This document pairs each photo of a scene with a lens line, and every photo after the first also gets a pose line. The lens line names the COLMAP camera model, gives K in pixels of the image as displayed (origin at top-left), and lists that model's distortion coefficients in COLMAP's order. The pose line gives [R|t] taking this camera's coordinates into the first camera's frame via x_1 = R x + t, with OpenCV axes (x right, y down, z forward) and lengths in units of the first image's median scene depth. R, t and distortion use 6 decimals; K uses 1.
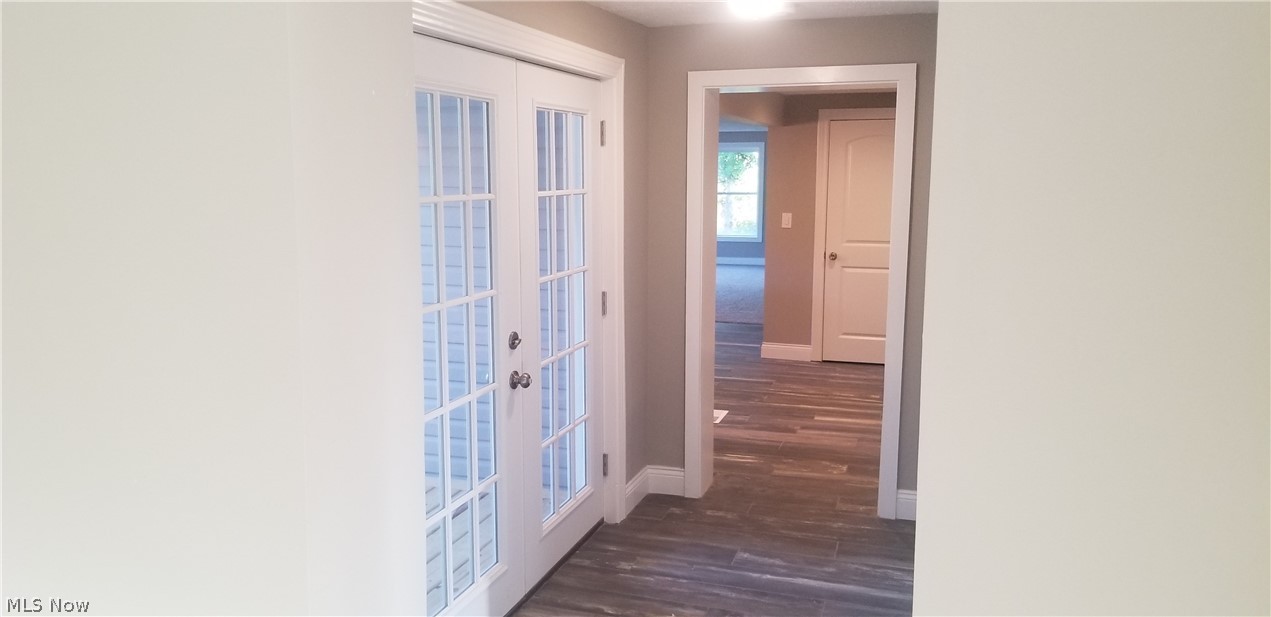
lens RADIAL K [[1004.2, 0, 635.5], [0, 1004.2, 308.5], [0, 0, 1]] dist [0.095891, 0.000226]
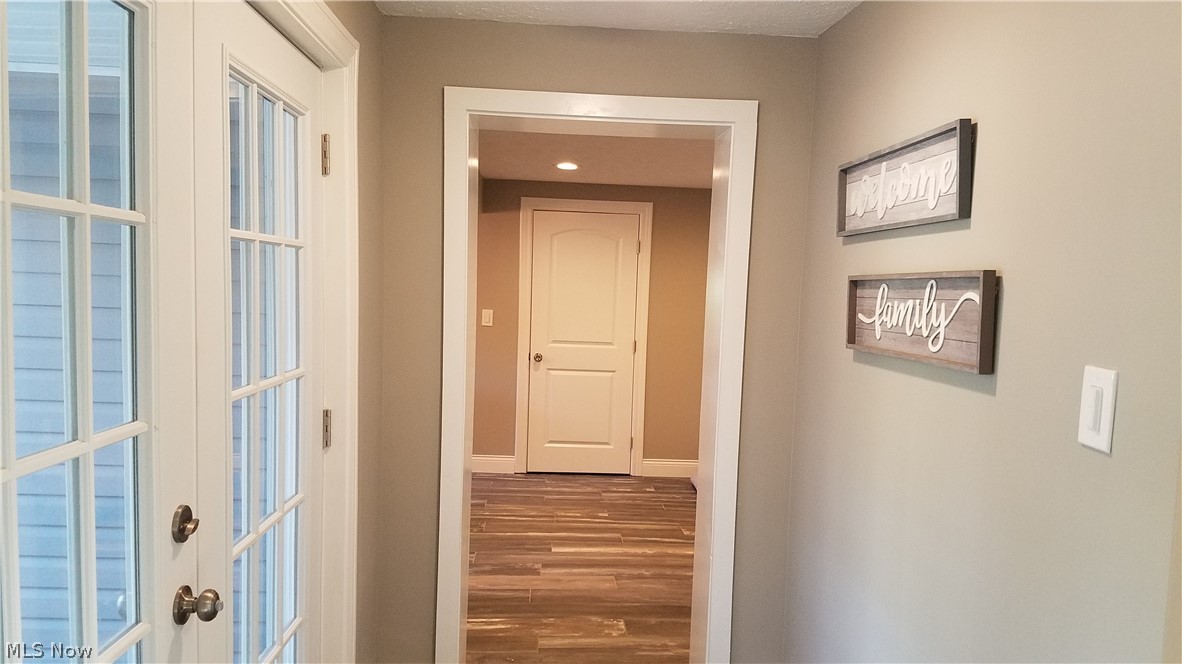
lens RADIAL K [[900.7, 0, 590.3], [0, 900.7, 356.1], [0, 0, 1]] dist [0.232400, -0.446058]
pose [[0.941582, -0.001514, 0.336782, -0.054550], [0.020577, 0.998380, -0.053043, -0.013064], [-0.336156, 0.056874, 0.940088, 0.322356]]
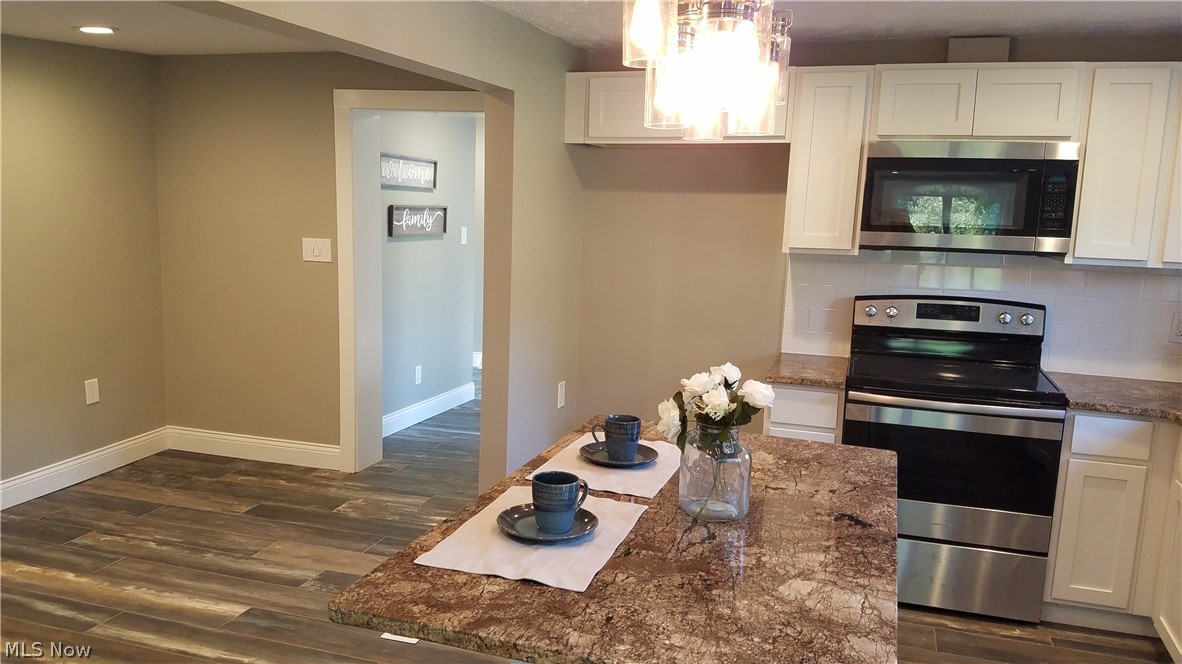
lens RADIAL K [[900.7, 0, 590.3], [0, 900.7, 356.1], [0, 0, 1]] dist [0.232400, -0.446058]
pose [[-0.999373, -0.035340, 0.002045, -0.015741], [-0.033082, 0.952970, 0.301254, -0.228086], [-0.012595, 0.300998, -0.953542, 1.723827]]
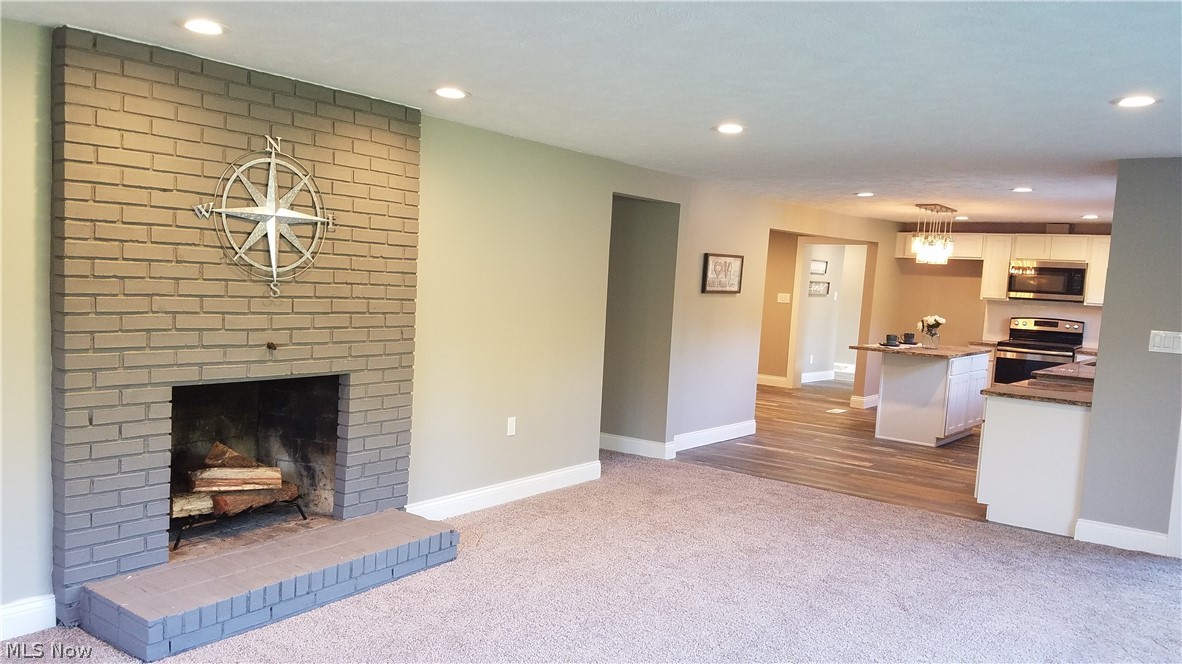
lens RADIAL K [[898.2, 0, 583.4], [0, 898.2, 370.0], [0, 0, 1]] dist [0.228932, -0.441976]
pose [[-0.939904, -0.089257, 0.329565, -0.030191], [-0.009011, 0.971375, 0.237380, -0.399933], [-0.341320, 0.220145, -0.913804, 3.075423]]
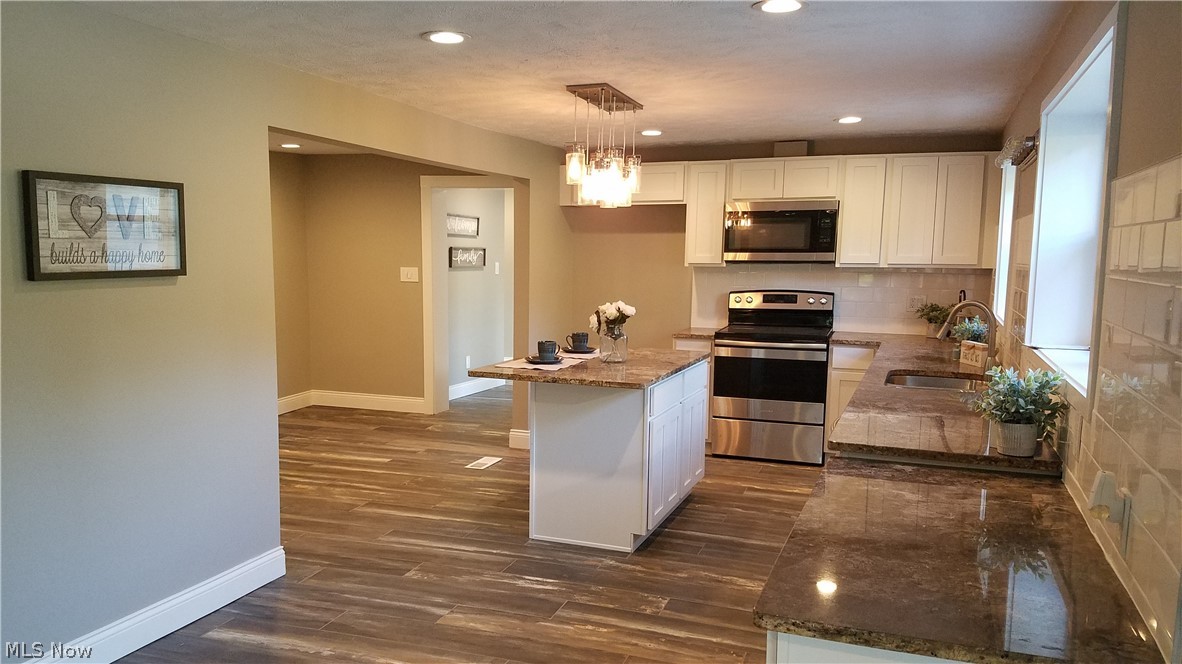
lens RADIAL K [[896.4, 0, 574.5], [0, 896.4, 382.8], [0, 0, 1]] dist [0.223308, -0.248131]
pose [[-0.998832, -0.021904, 0.043069, -0.066590], [-0.009043, 0.960342, 0.278679, -0.282665], [-0.047465, 0.277964, -0.959418, 2.235456]]
